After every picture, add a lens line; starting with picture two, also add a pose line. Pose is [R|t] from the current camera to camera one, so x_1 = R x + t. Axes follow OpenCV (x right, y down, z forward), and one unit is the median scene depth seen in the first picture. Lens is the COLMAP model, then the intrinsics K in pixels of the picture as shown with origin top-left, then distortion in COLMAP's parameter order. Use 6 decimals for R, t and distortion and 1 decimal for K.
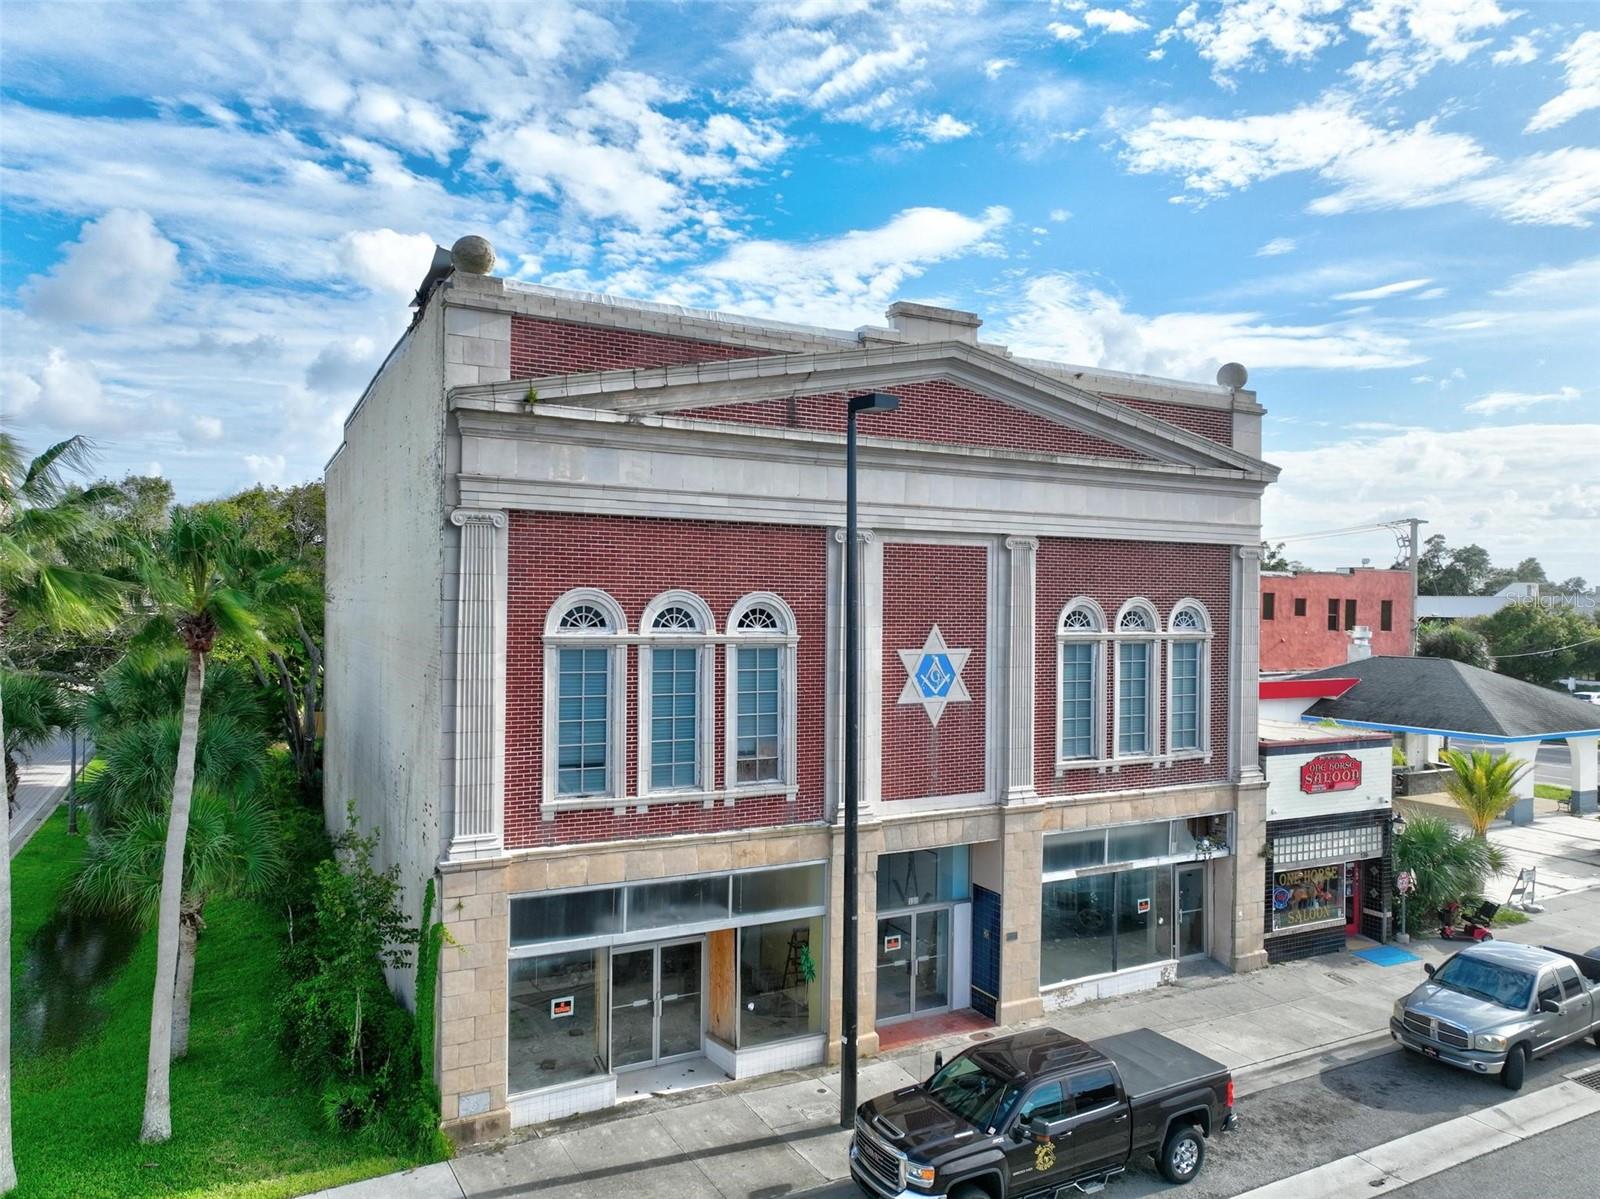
lens RADIAL K [[1106.1, 0, 802.0], [0, 1106.1, 599.5], [0, 0, 1]] dist [0.007058, 0.006300]
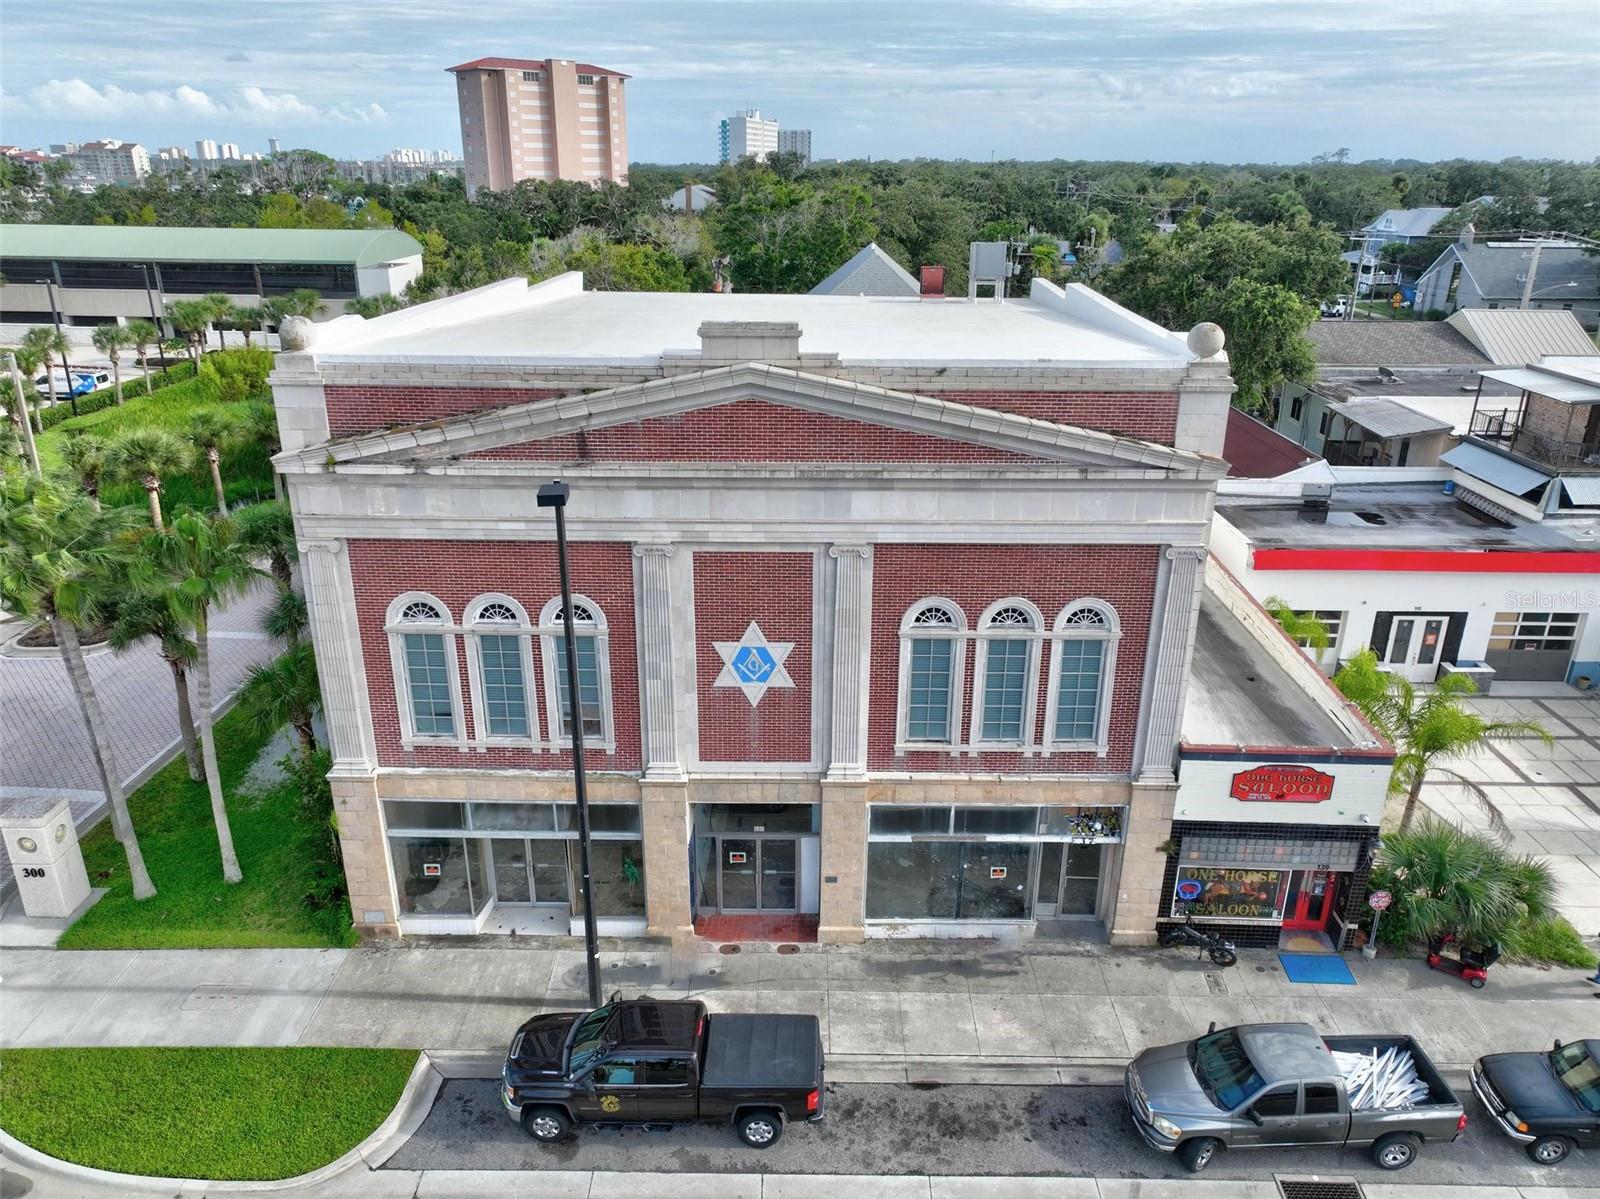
lens RADIAL K [[1106.1, 0, 804.7], [0, 1106.1, 597.7], [0, 0, 1]] dist [0.007058, 0.006300]
pose [[0.872890, 0.171465, -0.456796, 0.640819], [0.000871, 0.935668, 0.352881, -0.372980], [0.487916, -0.308425, 0.816586, 0.144776]]
